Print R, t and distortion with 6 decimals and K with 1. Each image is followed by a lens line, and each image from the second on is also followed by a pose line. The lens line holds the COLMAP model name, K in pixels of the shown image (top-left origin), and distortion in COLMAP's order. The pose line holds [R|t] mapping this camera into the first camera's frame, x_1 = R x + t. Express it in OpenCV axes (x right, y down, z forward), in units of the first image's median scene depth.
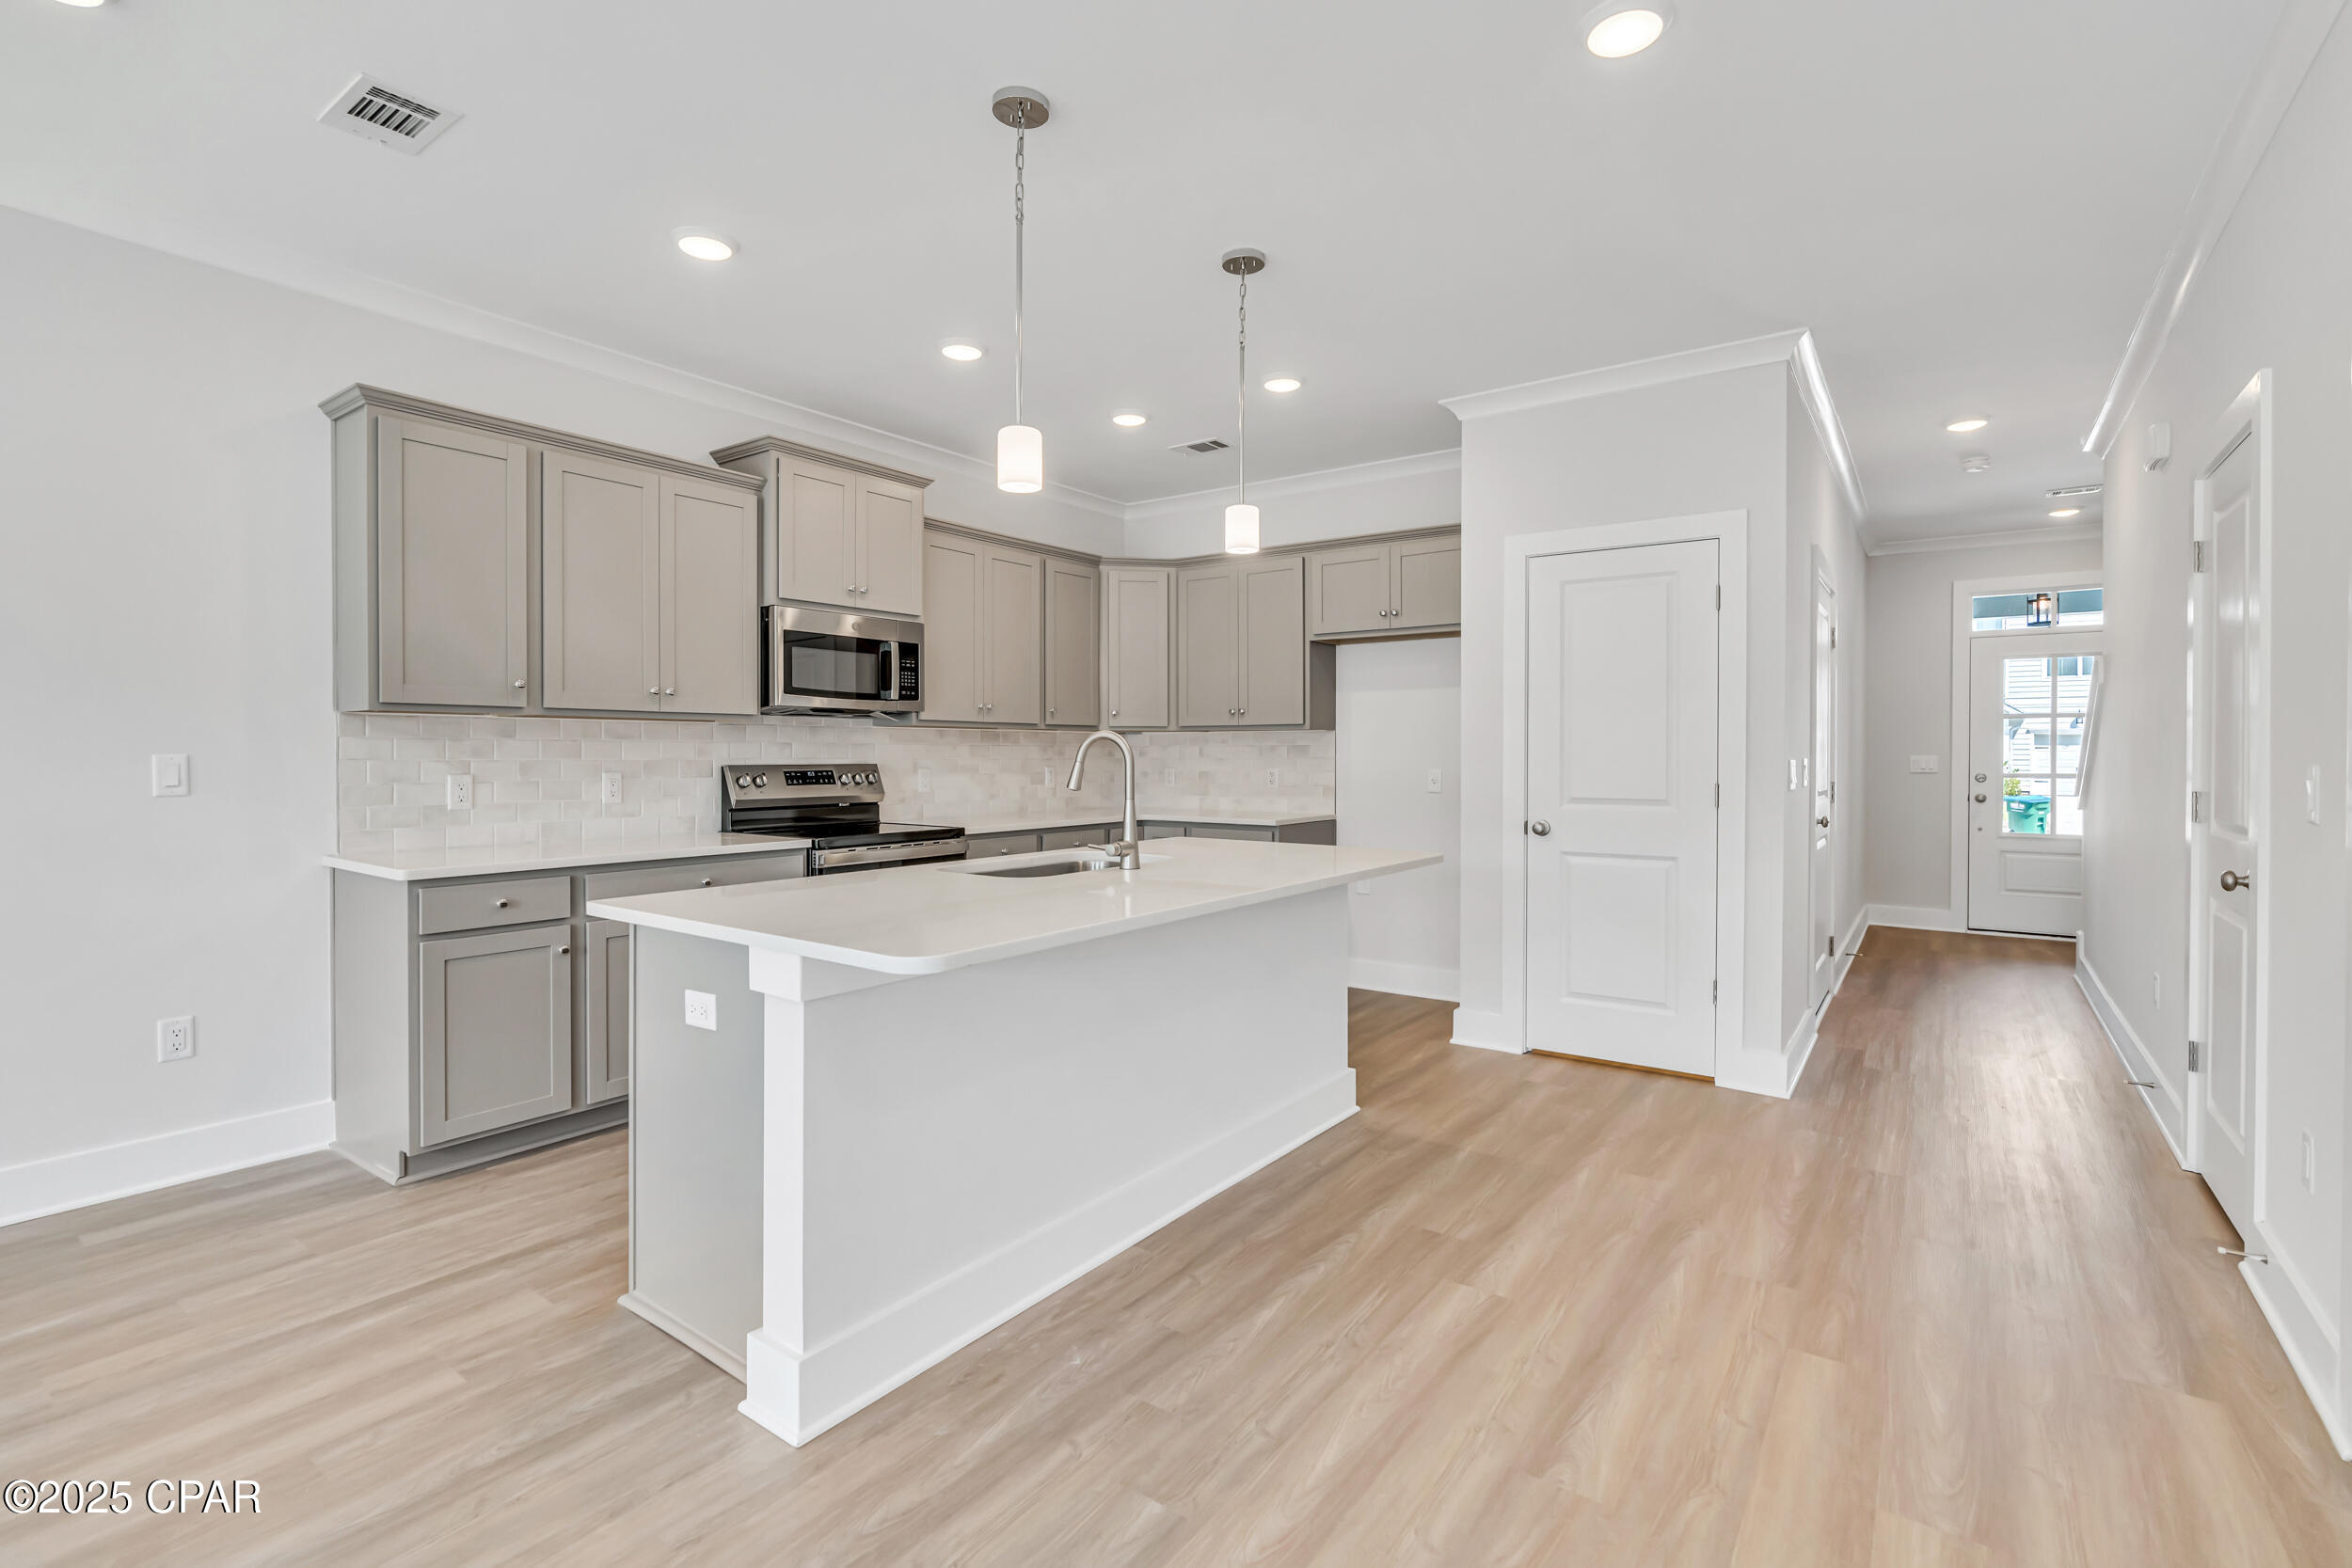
lens RADIAL K [[1061.4, 0, 1206.0], [0, 1061.4, 766.1], [0, 0, 1]] dist [-0.009105, 0.004652]
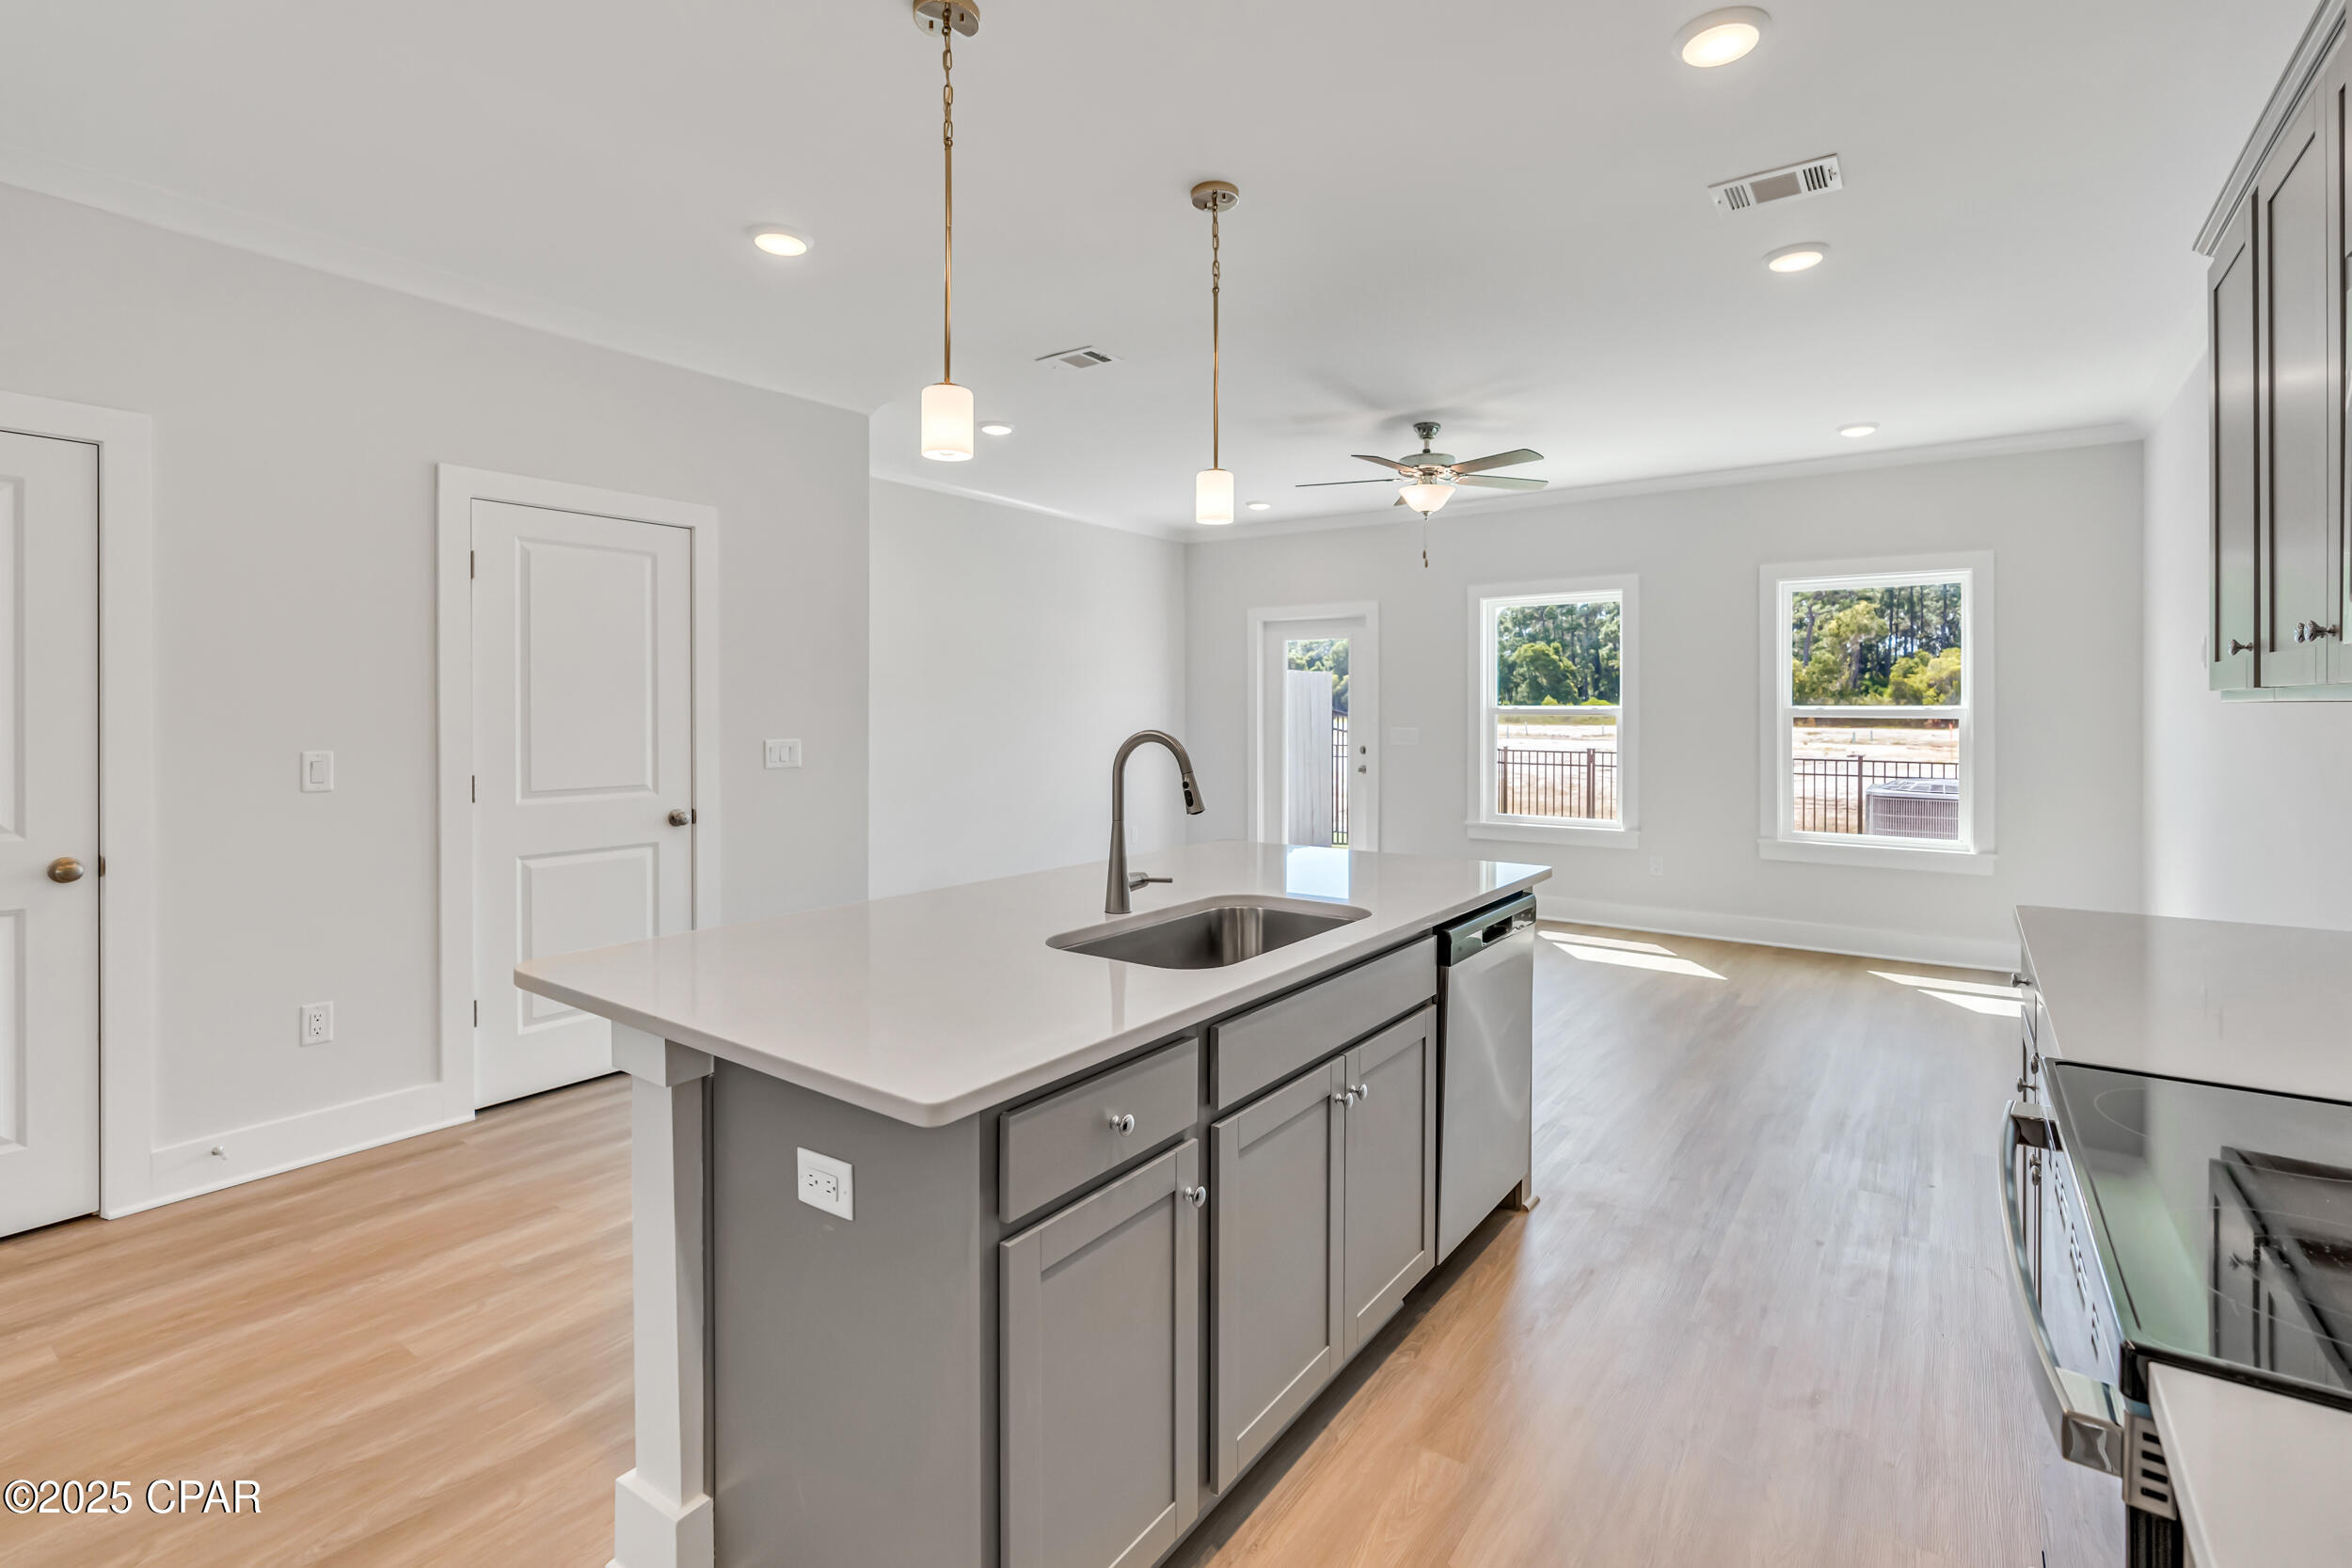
lens RADIAL K [[1061.4, 0, 1203.0], [0, 1061.4, 714.1], [0, 0, 1]] dist [-0.009105, 0.004652]
pose [[-0.999977, -0.001866, 0.006590, -0.095578], [-0.001742, 0.999821, 0.018843, -0.041620], [-0.006624, 0.018831, -0.999801, 1.248227]]
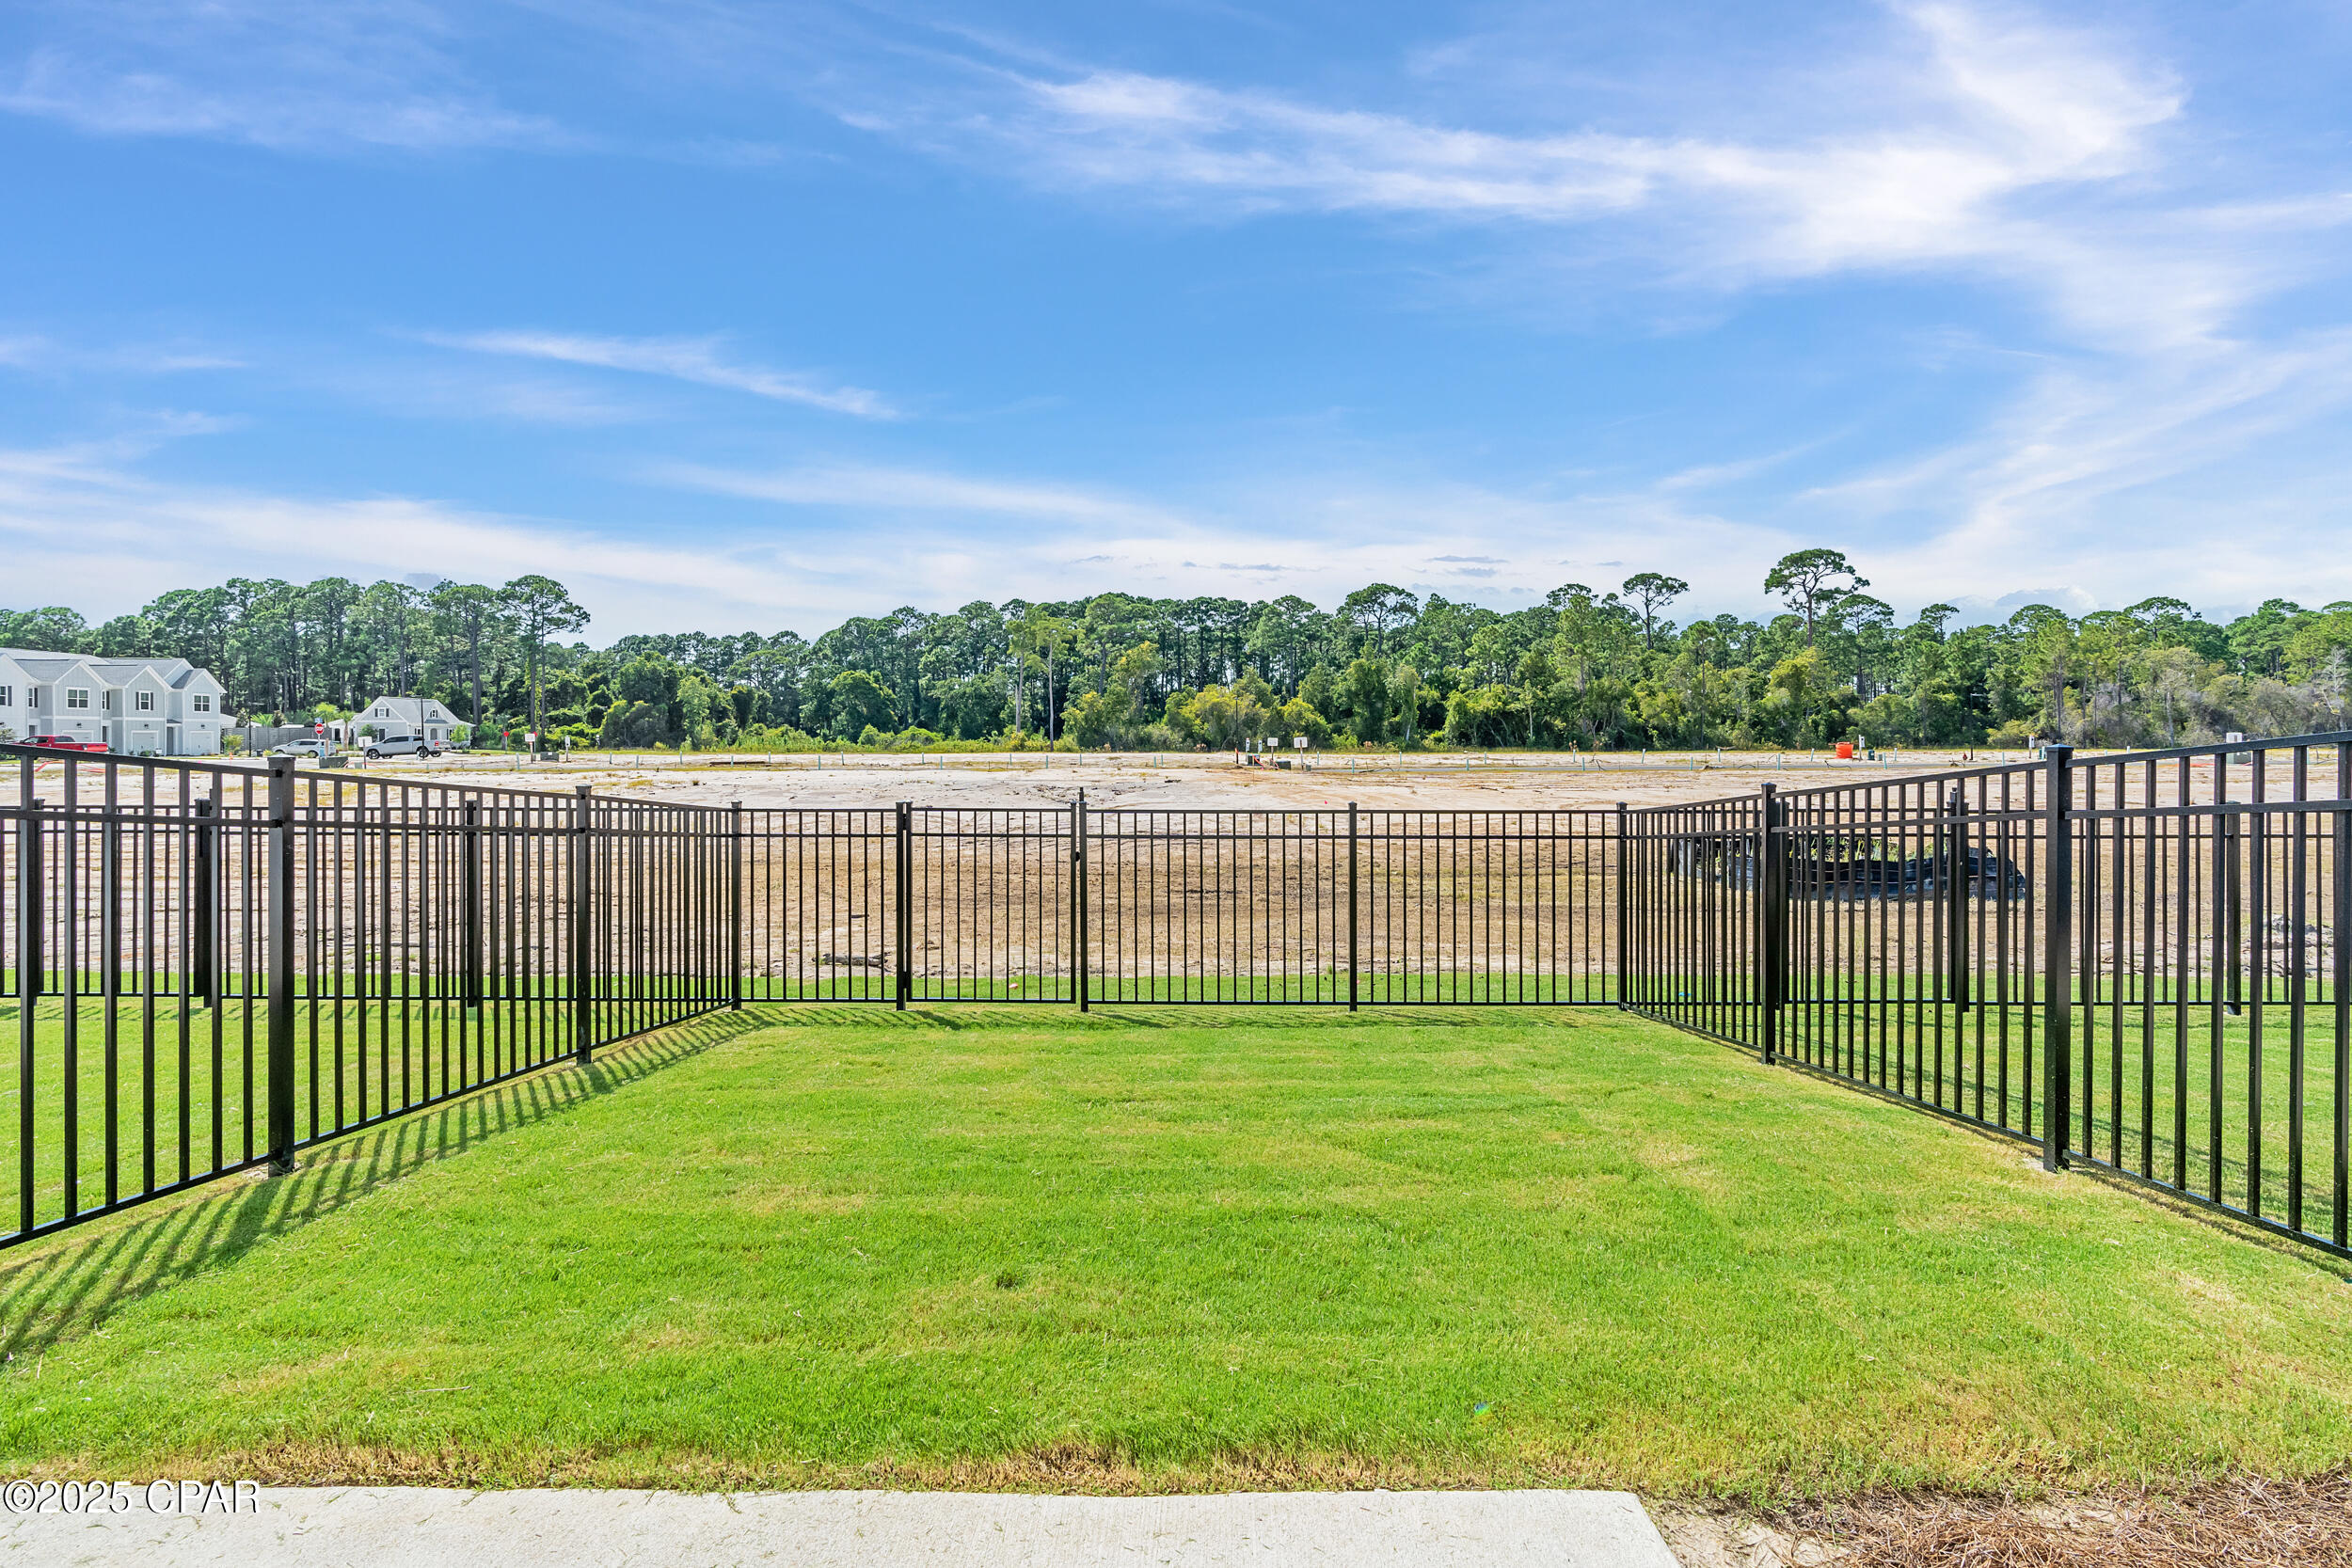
lens RADIAL K [[1051.9, 0, 1189.3], [0, 1051.9, 739.3], [0, 0, 1]] dist [0.002497, 0.000229]
pose [[-0.824034, 0.004620, -0.566522, -0.720897], [-0.003274, 0.999911, 0.012916, 0.000516], [0.566531, 0.012498, -0.823945, -0.455426]]
